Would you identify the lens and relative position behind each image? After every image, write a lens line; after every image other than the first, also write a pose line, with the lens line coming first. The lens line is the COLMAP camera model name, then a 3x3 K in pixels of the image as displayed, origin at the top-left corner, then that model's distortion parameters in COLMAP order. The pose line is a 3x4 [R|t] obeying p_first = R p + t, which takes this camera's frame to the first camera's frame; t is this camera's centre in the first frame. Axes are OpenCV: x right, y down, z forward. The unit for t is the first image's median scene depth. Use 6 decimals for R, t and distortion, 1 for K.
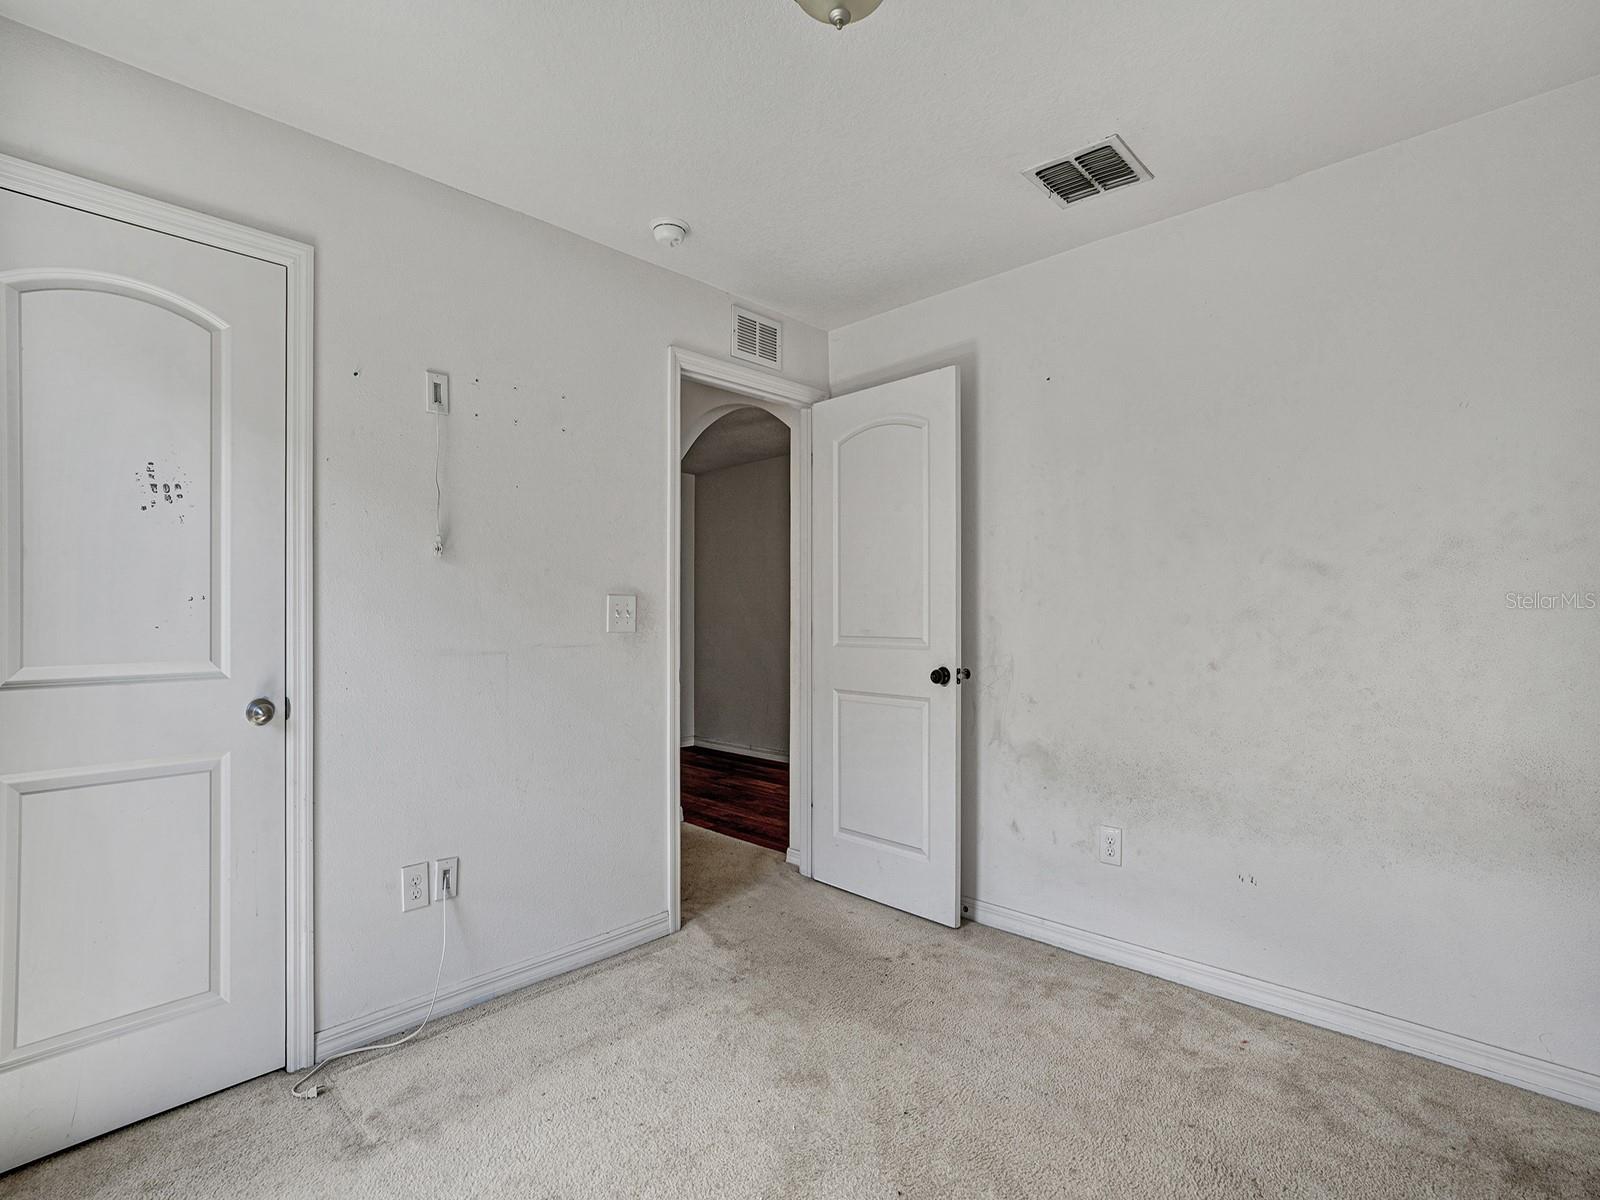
lens RADIAL K [[747.4, 0, 801.4], [0, 747.4, 594.6], [0, 0, 1]] dist [-0.065620, 0.023866]
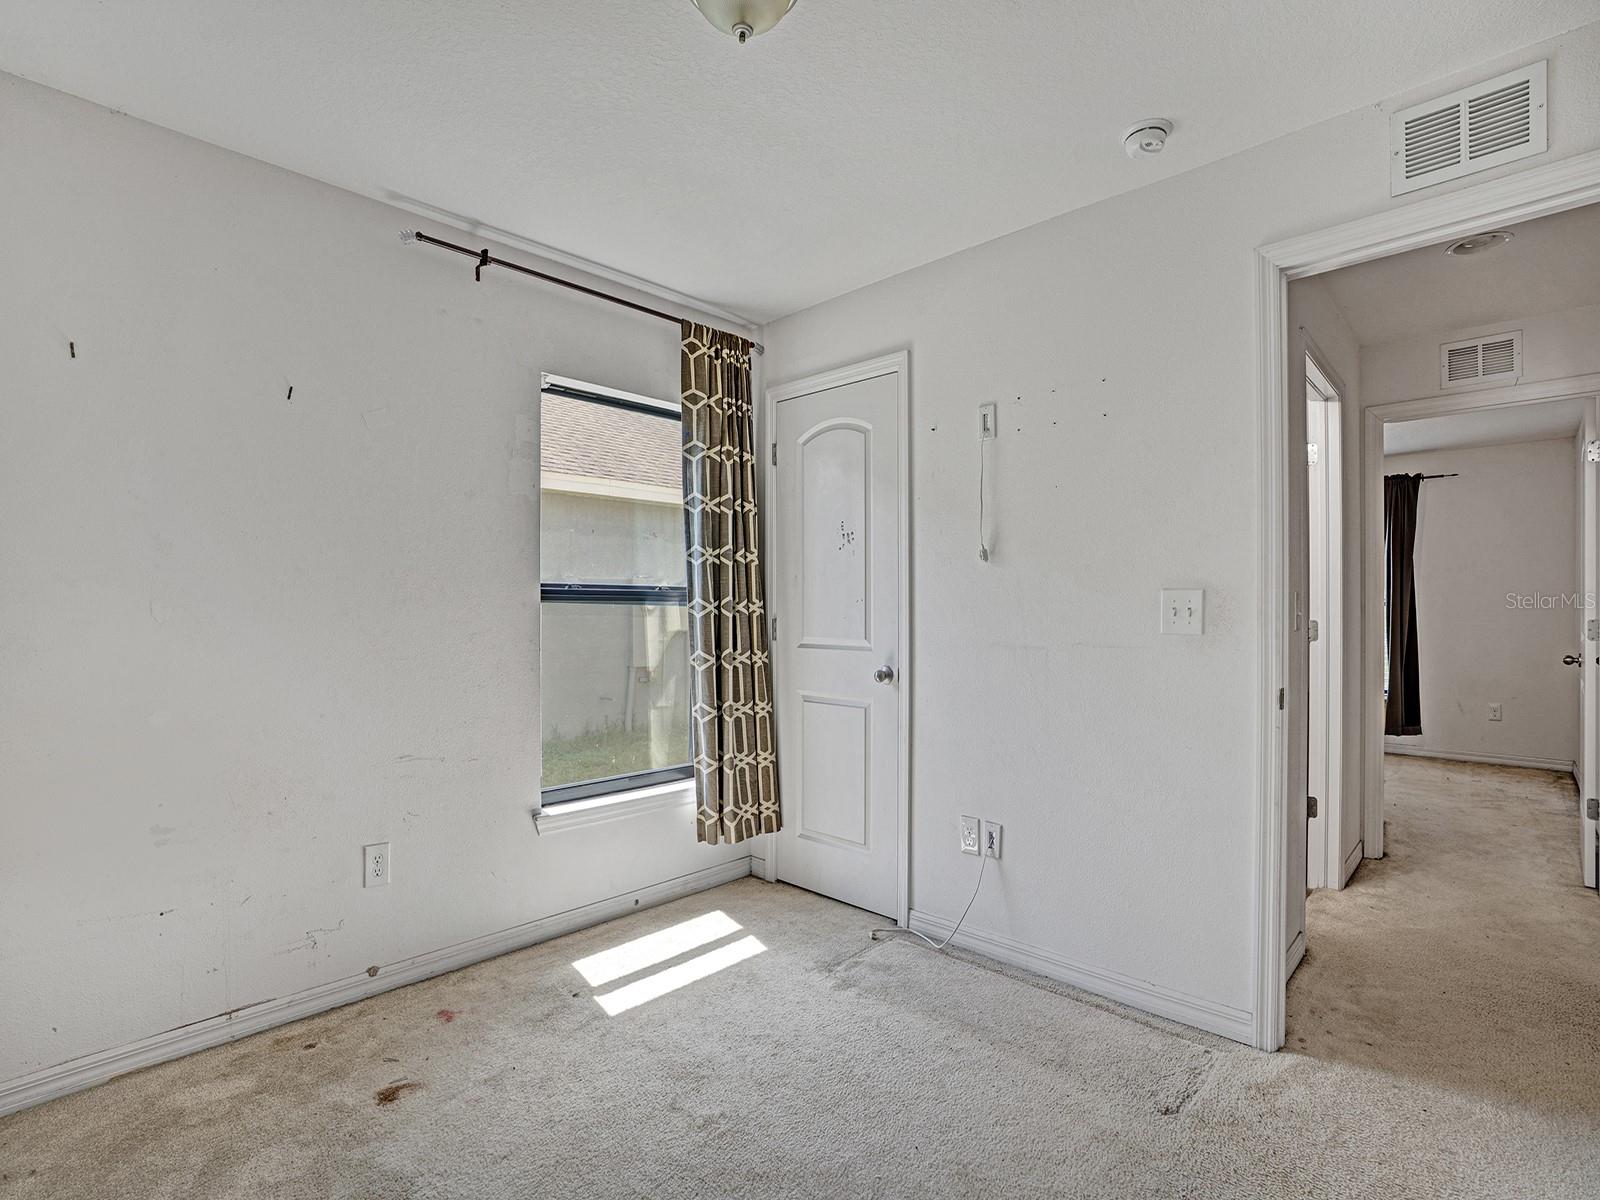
lens RADIAL K [[747.4, 0, 798.3], [0, 747.4, 595.7], [0, 0, 1]] dist [-0.065620, 0.023866]
pose [[0.016121, -0.016854, -0.999728, 0.753891], [0.017708, 0.999706, -0.016568, 0.018223], [0.999713, -0.017436, 0.016415, 0.749977]]
